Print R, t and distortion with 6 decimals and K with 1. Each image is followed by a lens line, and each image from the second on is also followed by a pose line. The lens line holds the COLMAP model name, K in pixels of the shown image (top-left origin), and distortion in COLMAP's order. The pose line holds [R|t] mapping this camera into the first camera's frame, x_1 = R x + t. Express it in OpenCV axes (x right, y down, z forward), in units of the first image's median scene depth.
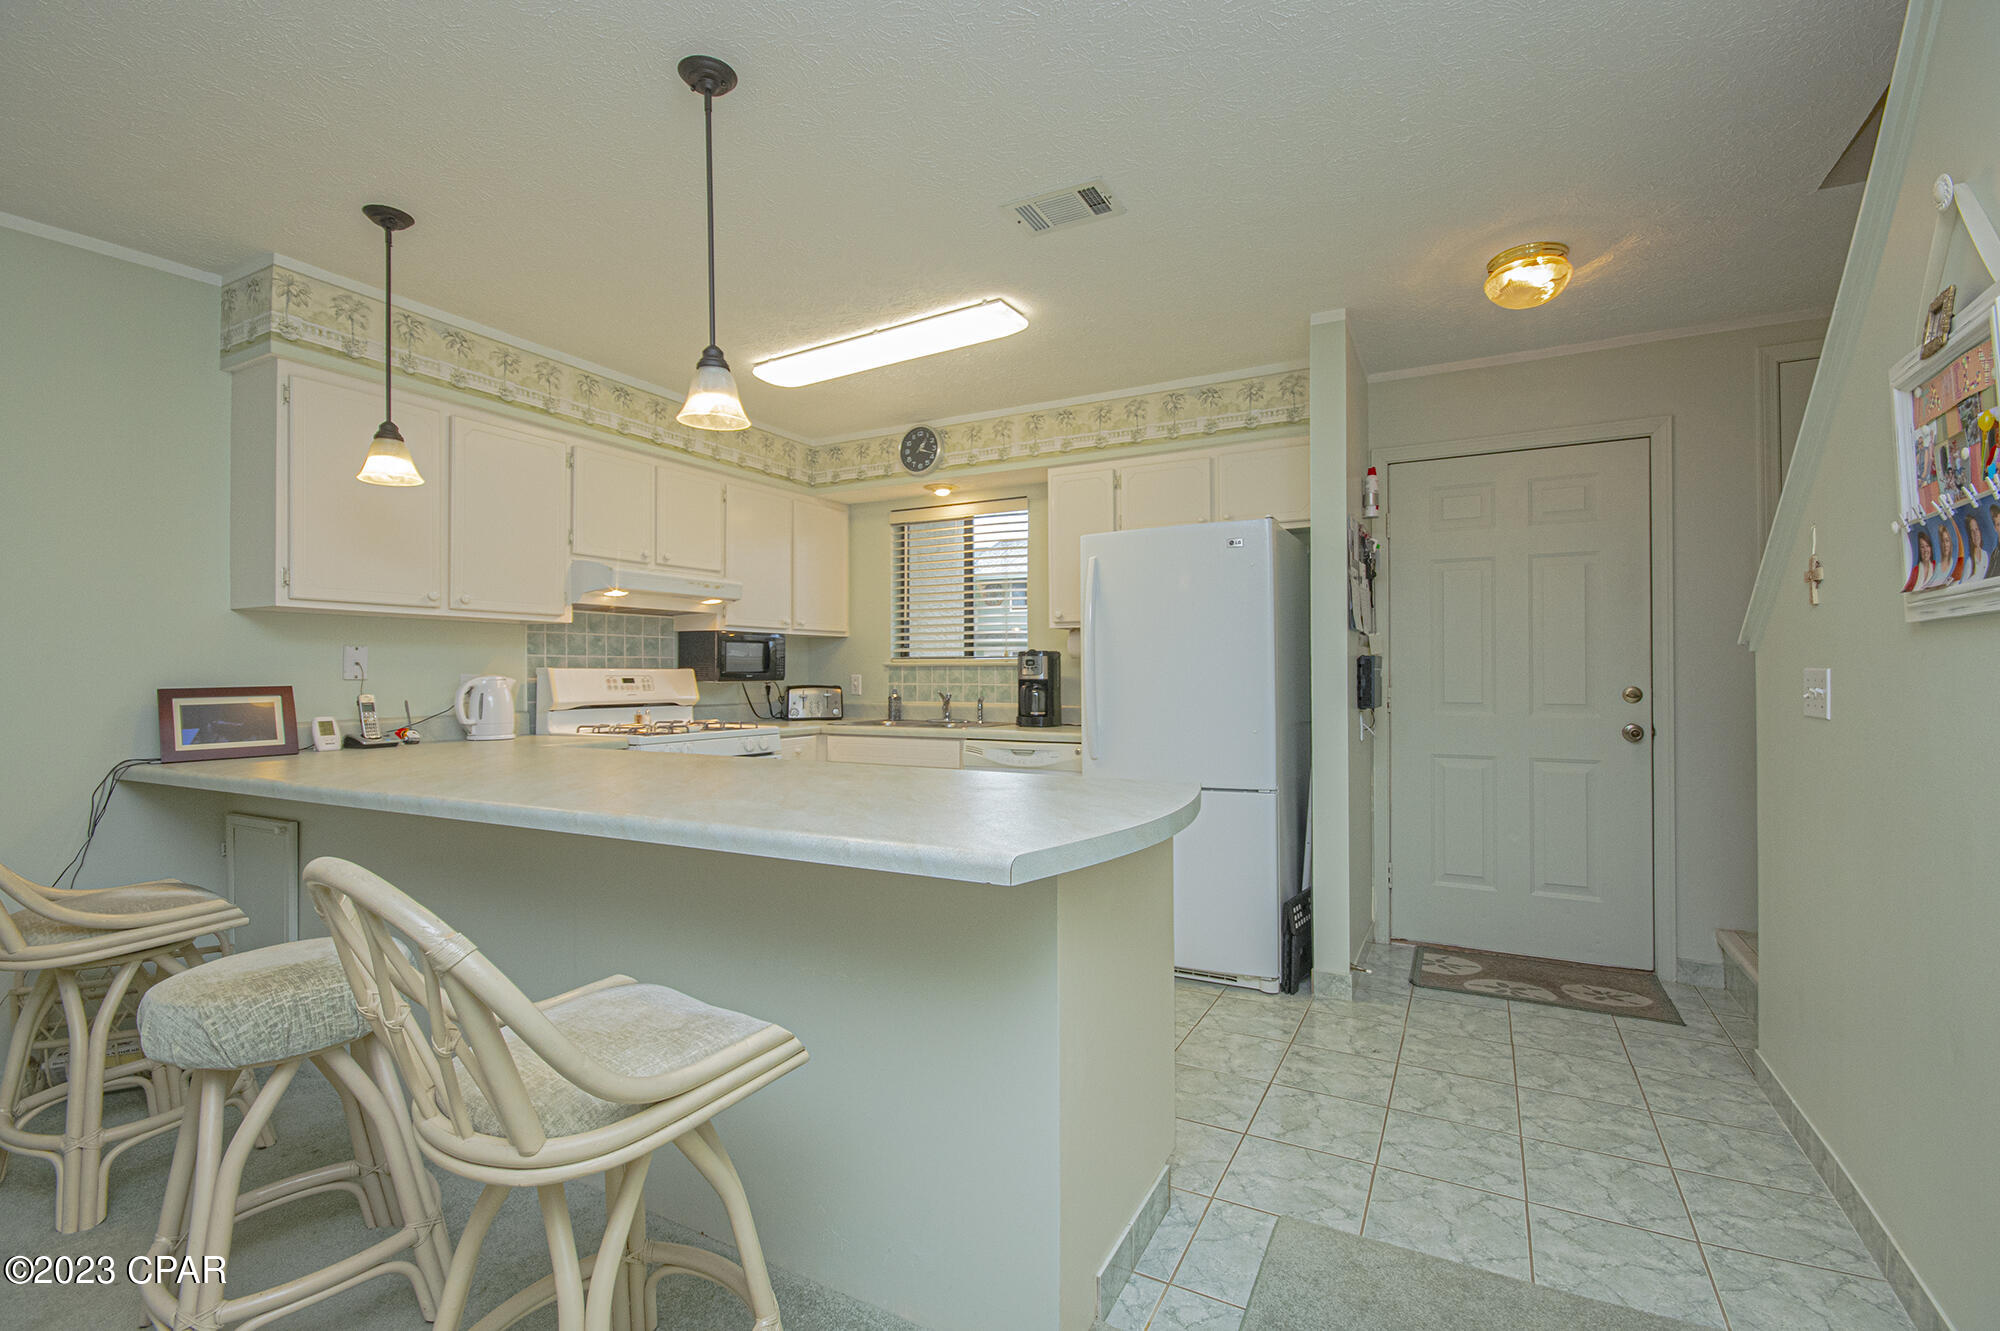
lens RADIAL K [[884.9, 0, 1010.2], [0, 884.9, 669.1], [0, 0, 1]] dist [0.007170, -0.009200]
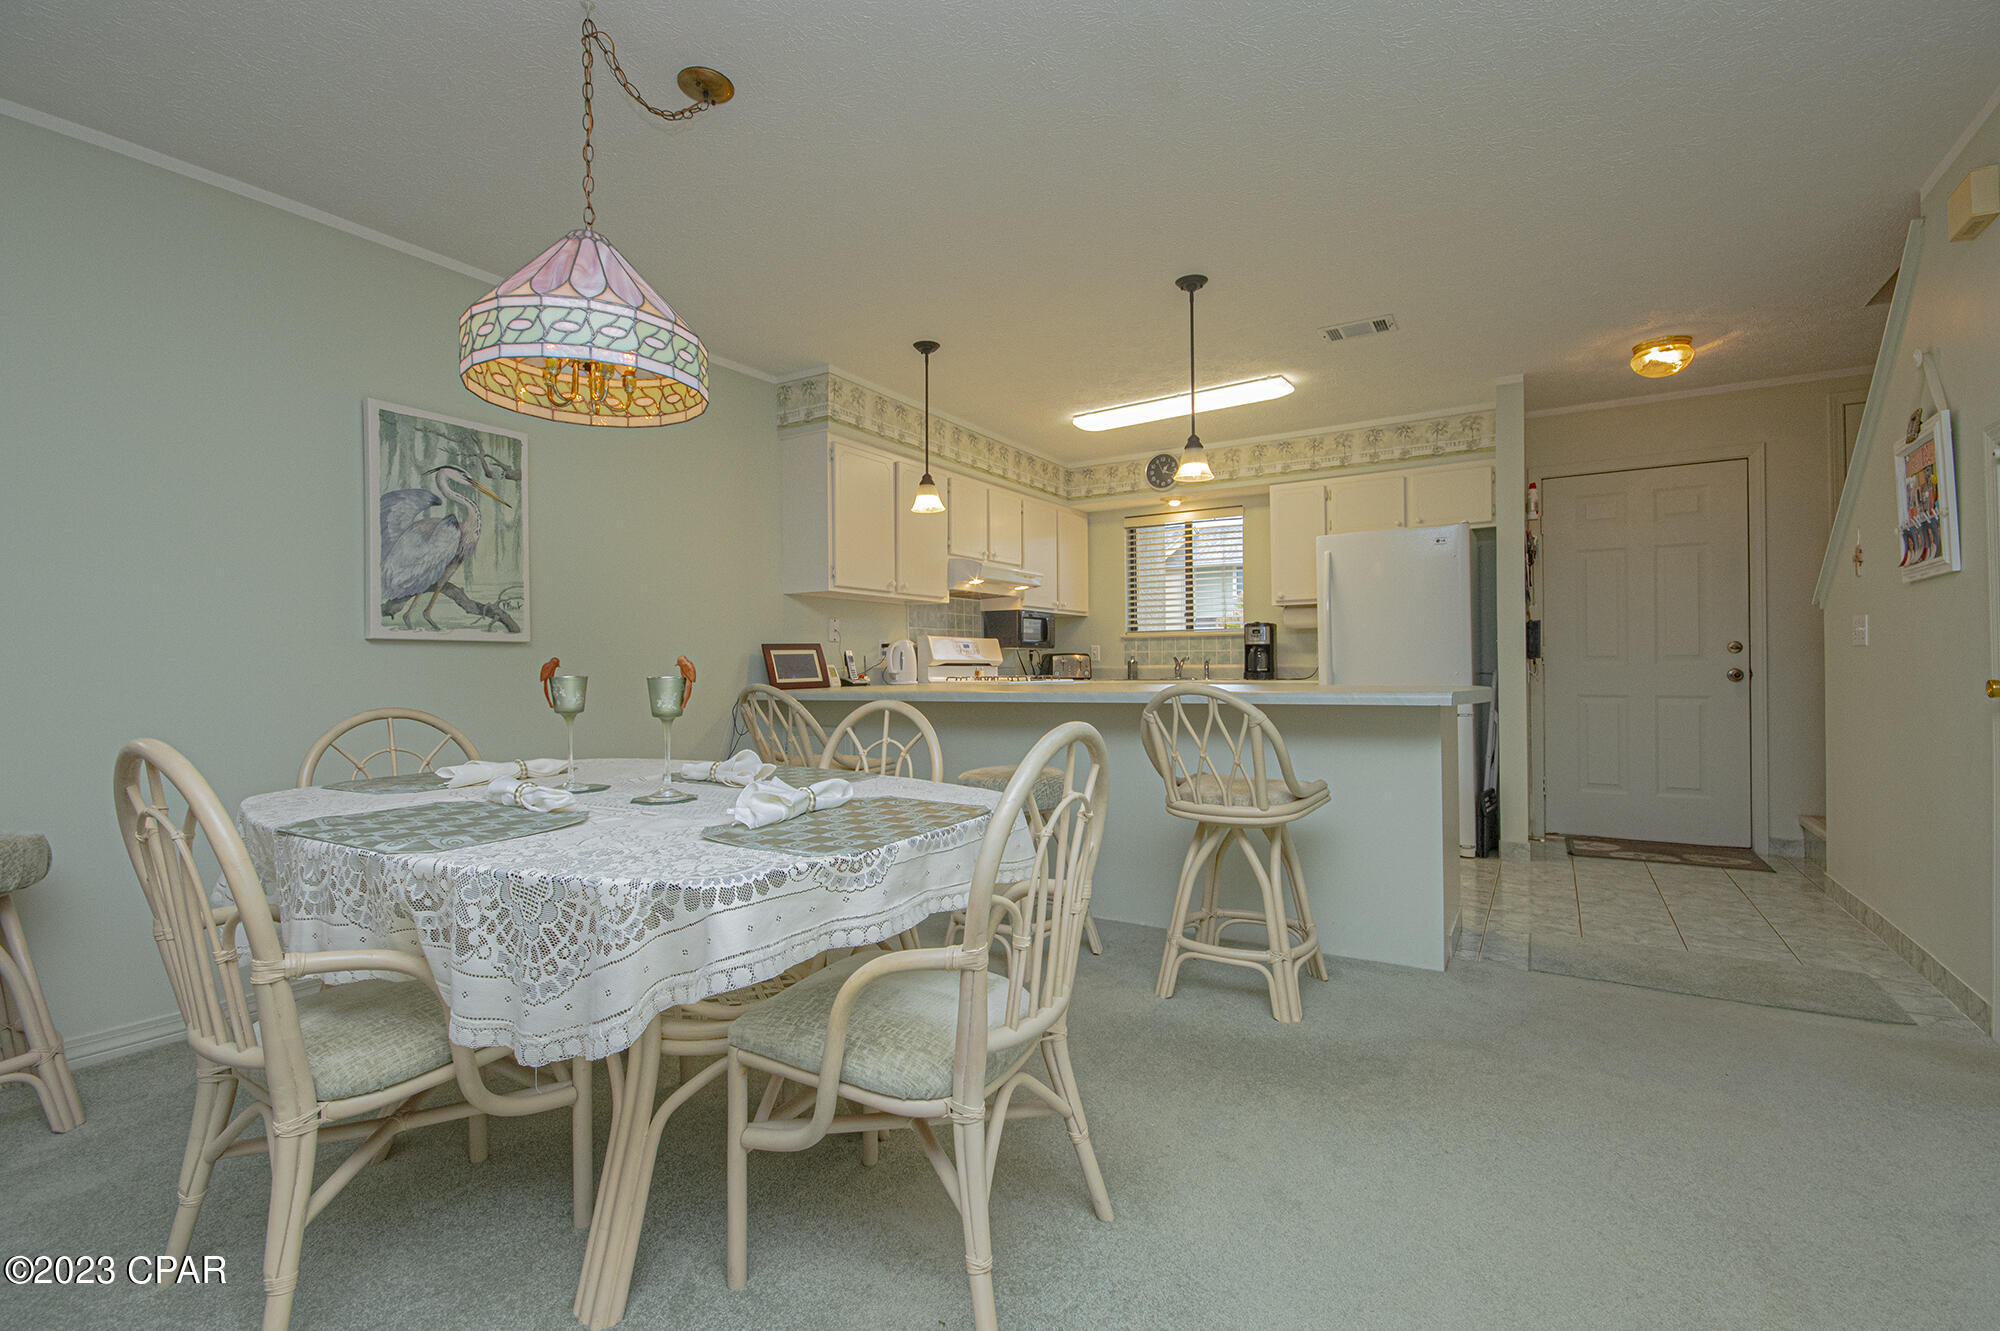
lens RADIAL K [[884.9, 0, 1008.9], [0, 884.9, 667.8], [0, 0, 1]] dist [0.007170, -0.009200]
pose [[0.998194, -0.005893, -0.059778, -0.351685], [0.006211, 0.999968, 0.005128, 0.049454], [0.059746, -0.005490, 0.998199, -0.454412]]
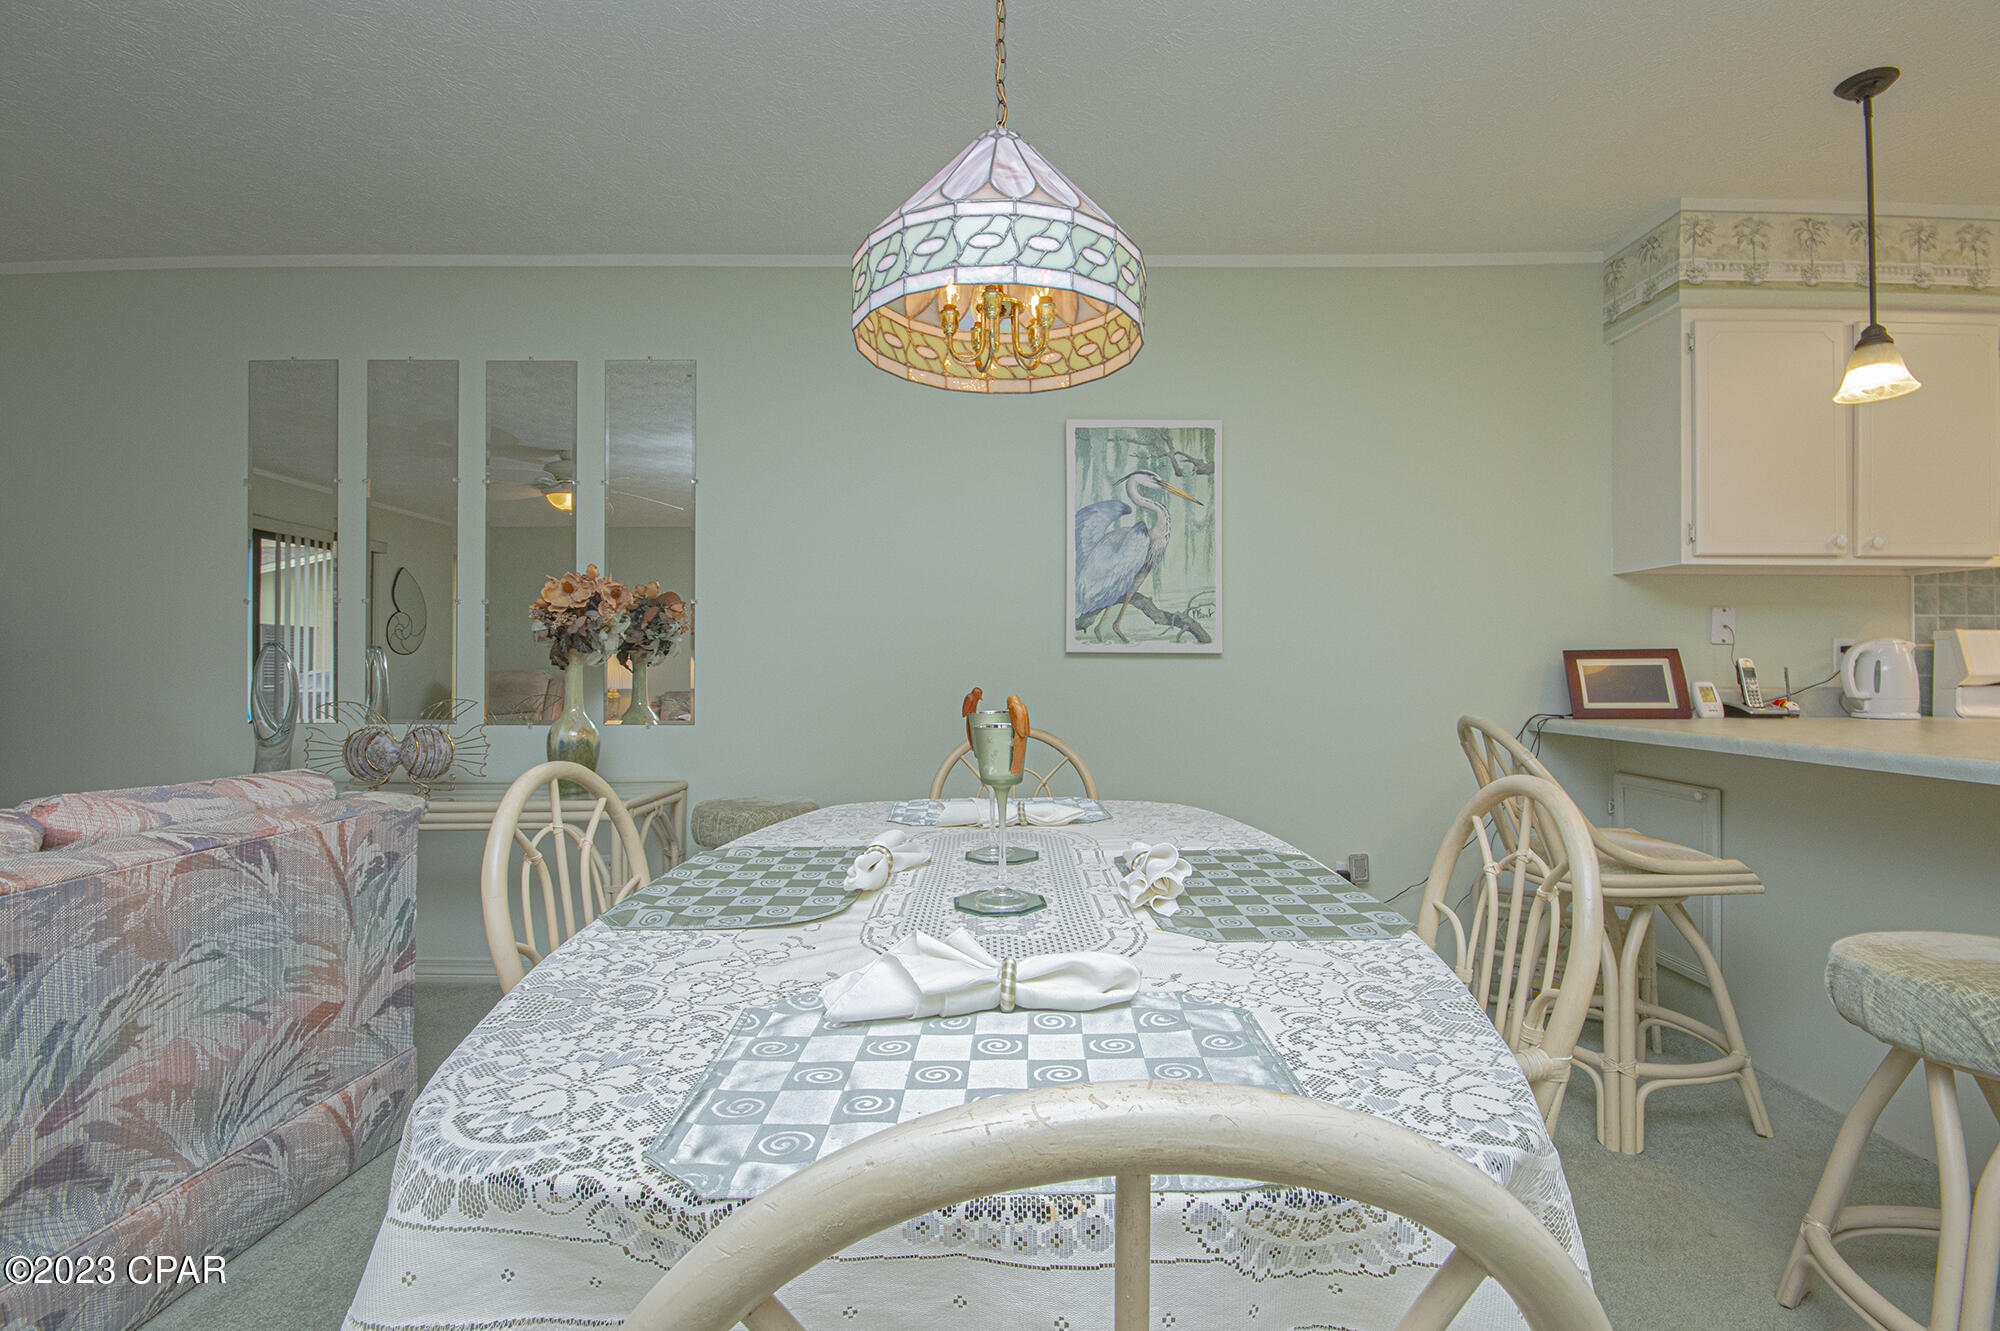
lens RADIAL K [[884.9, 0, 1009.9], [0, 884.9, 660.8], [0, 0, 1]] dist [0.007170, -0.009200]
pose [[0.463838, 0.000394, -0.885920, -0.261322], [-0.000185, 1.000000, 0.000348, 0.029101], [0.885920, 0.000002, 0.463838, -0.083353]]
